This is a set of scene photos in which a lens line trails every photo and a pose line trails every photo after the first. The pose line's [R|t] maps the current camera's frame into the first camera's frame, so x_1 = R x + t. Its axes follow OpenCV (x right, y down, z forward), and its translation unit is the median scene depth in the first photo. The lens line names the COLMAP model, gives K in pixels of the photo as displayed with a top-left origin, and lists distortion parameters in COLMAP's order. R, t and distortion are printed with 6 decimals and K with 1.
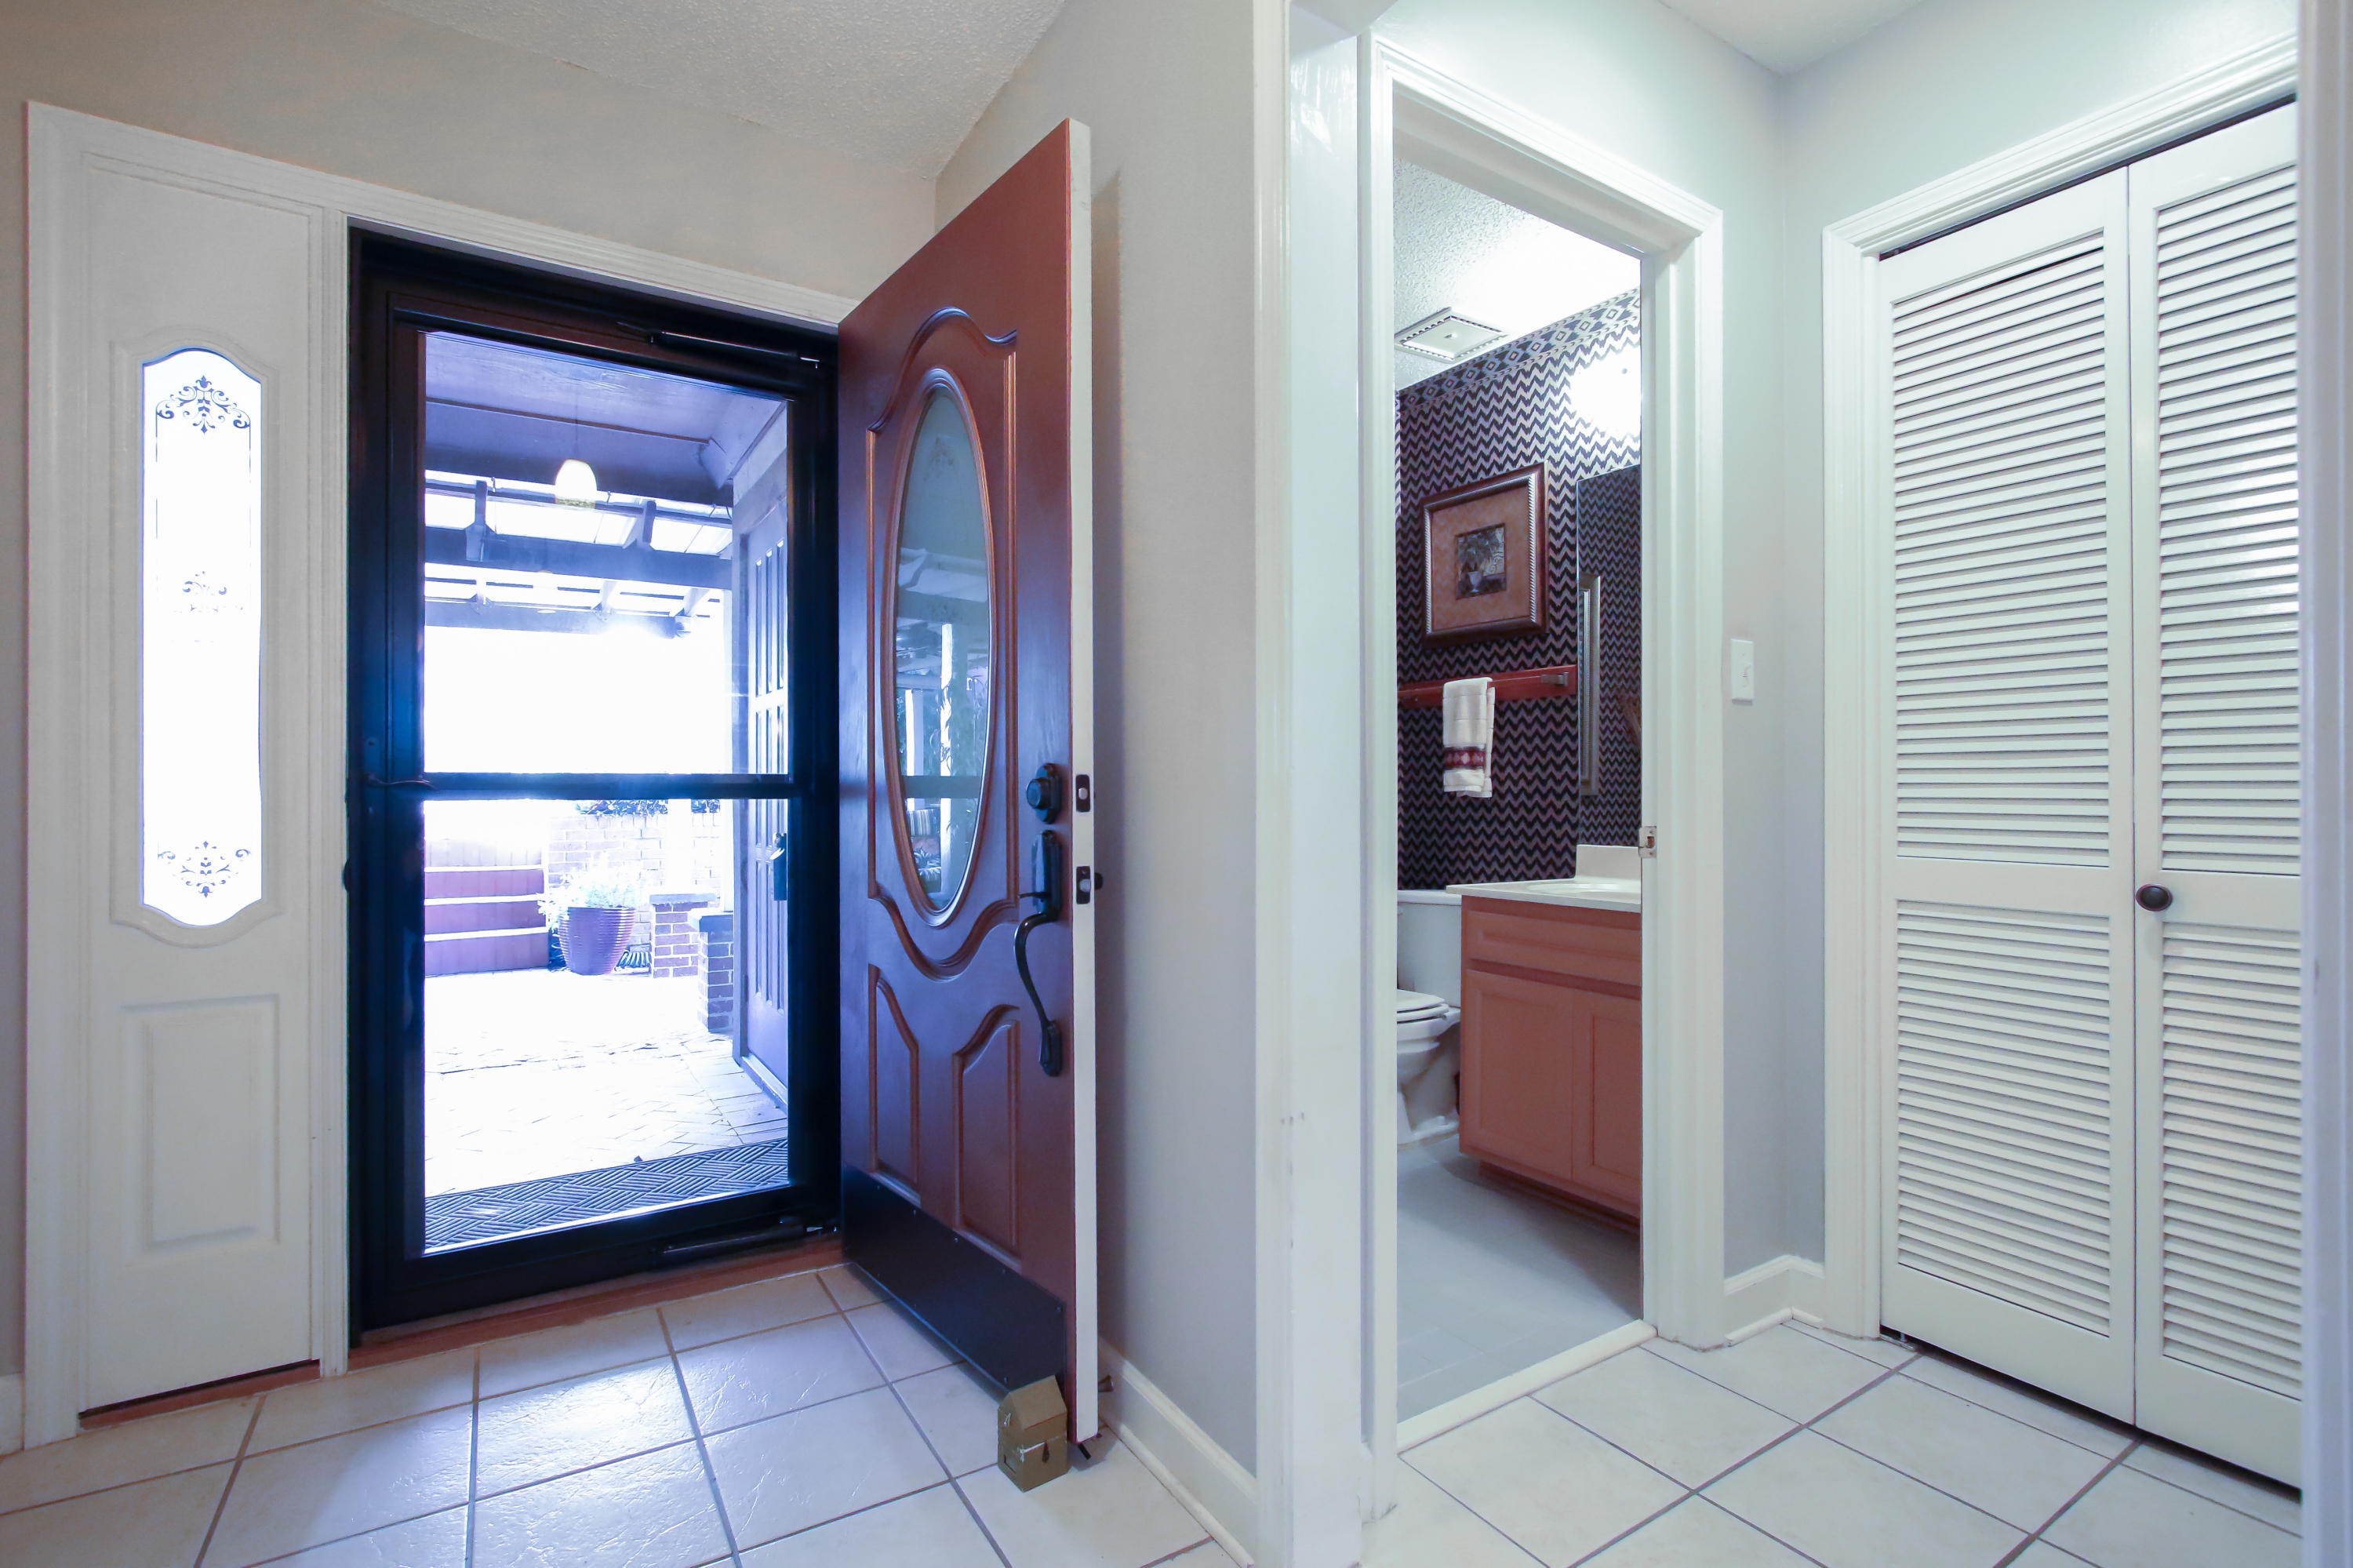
lens RADIAL K [[1100.5, 0, 1168.8], [0, 1100.5, 786.0], [0, 0, 1]] dist [-0.016922, 0.002193]
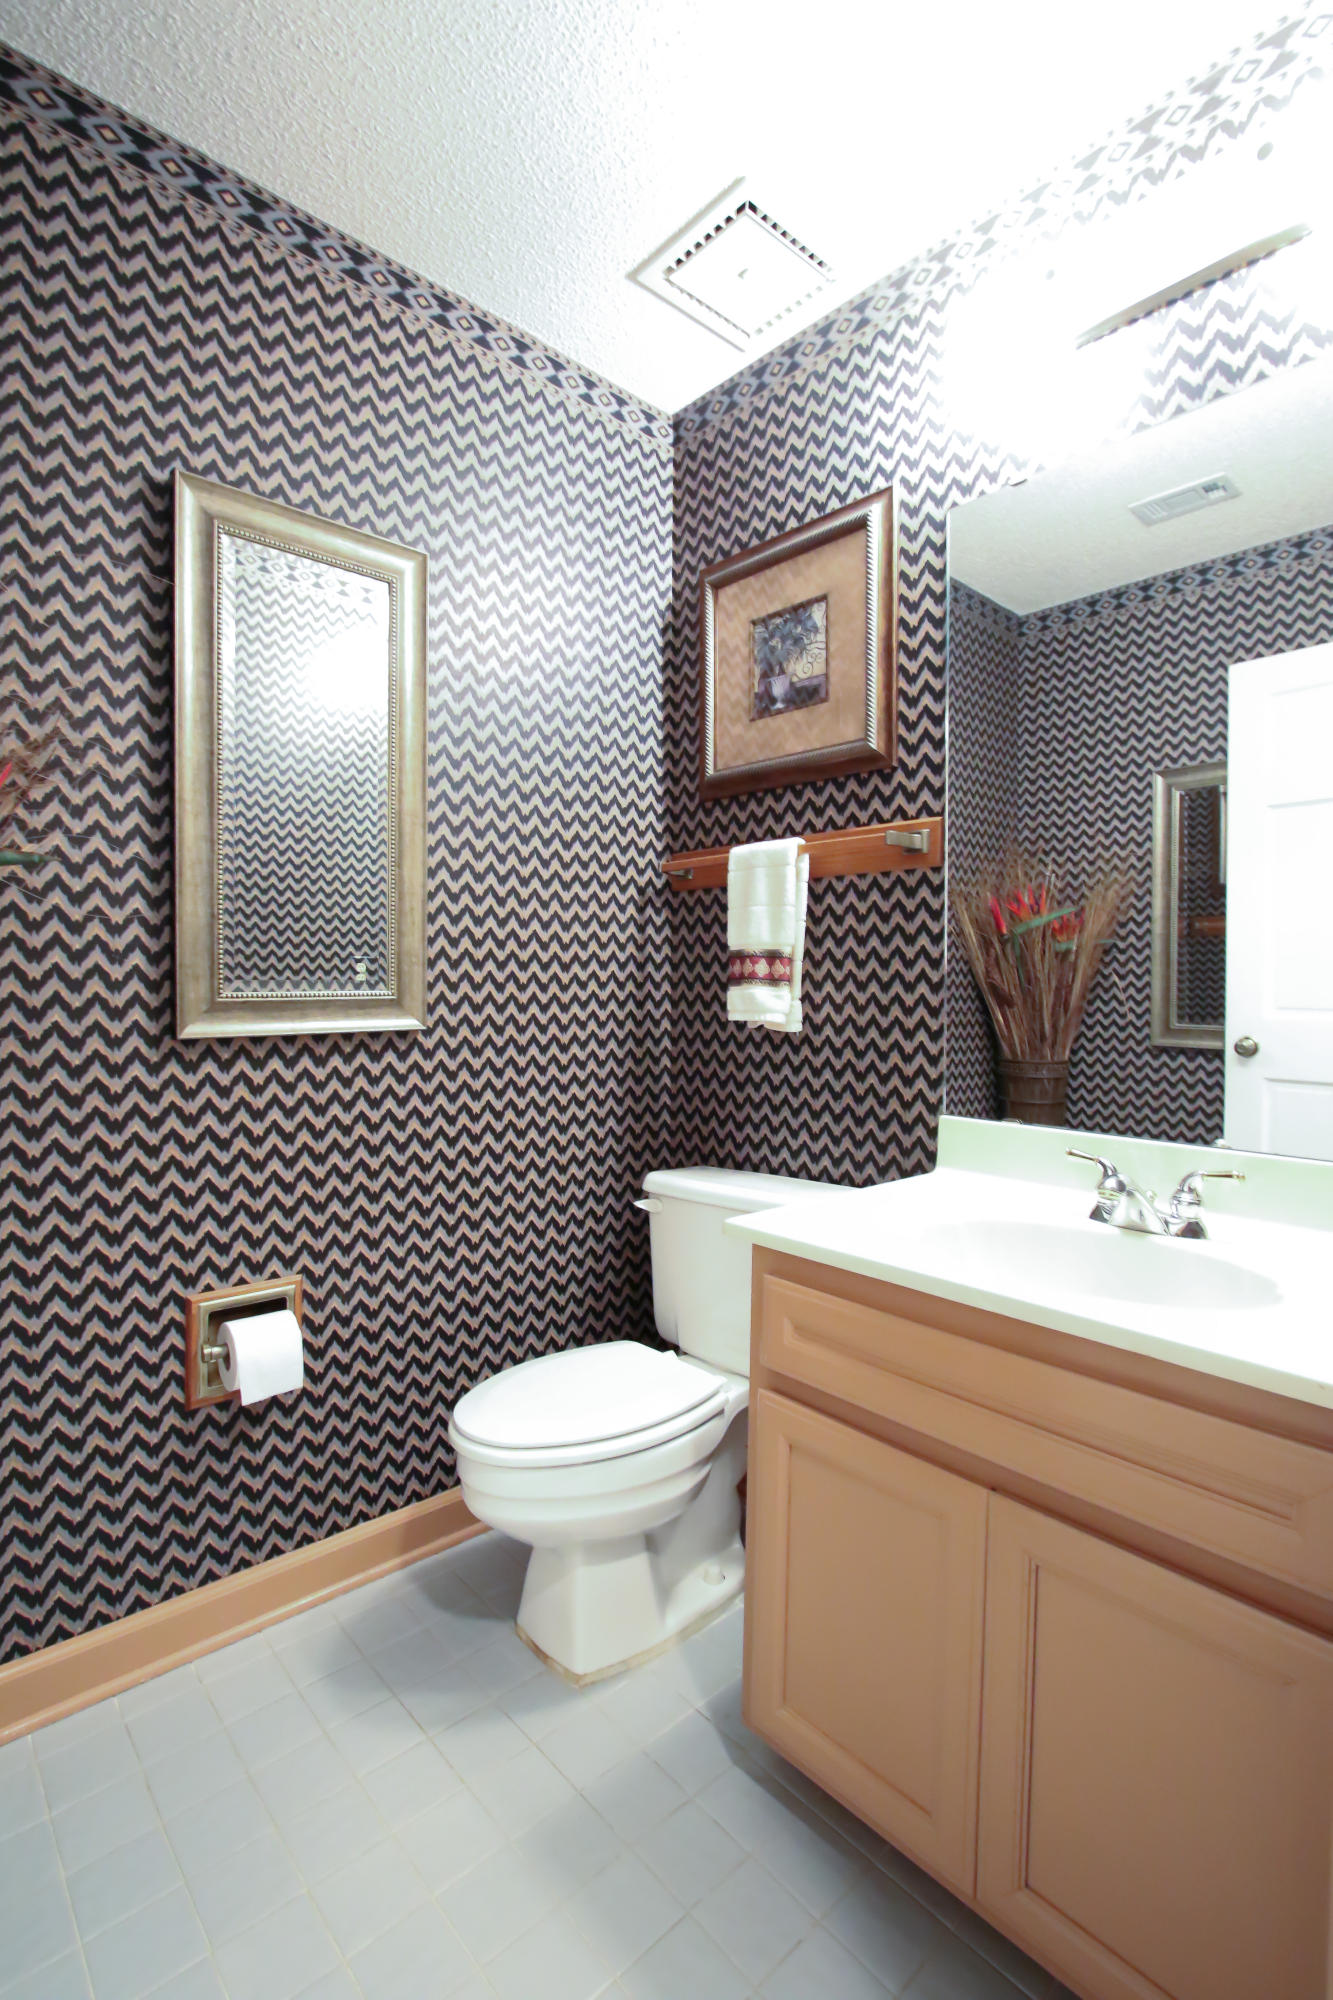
lens RADIAL K [[935.4, 0, 669.7], [0, 935.4, 997.0], [0, 0, 1]] dist [-0.016922, 0.002193]
pose [[0.985866, 0.006363, 0.167413, 0.130722], [-0.010047, 0.999726, 0.021166, -0.019777], [-0.167233, -0.022548, 0.985660, 0.488786]]
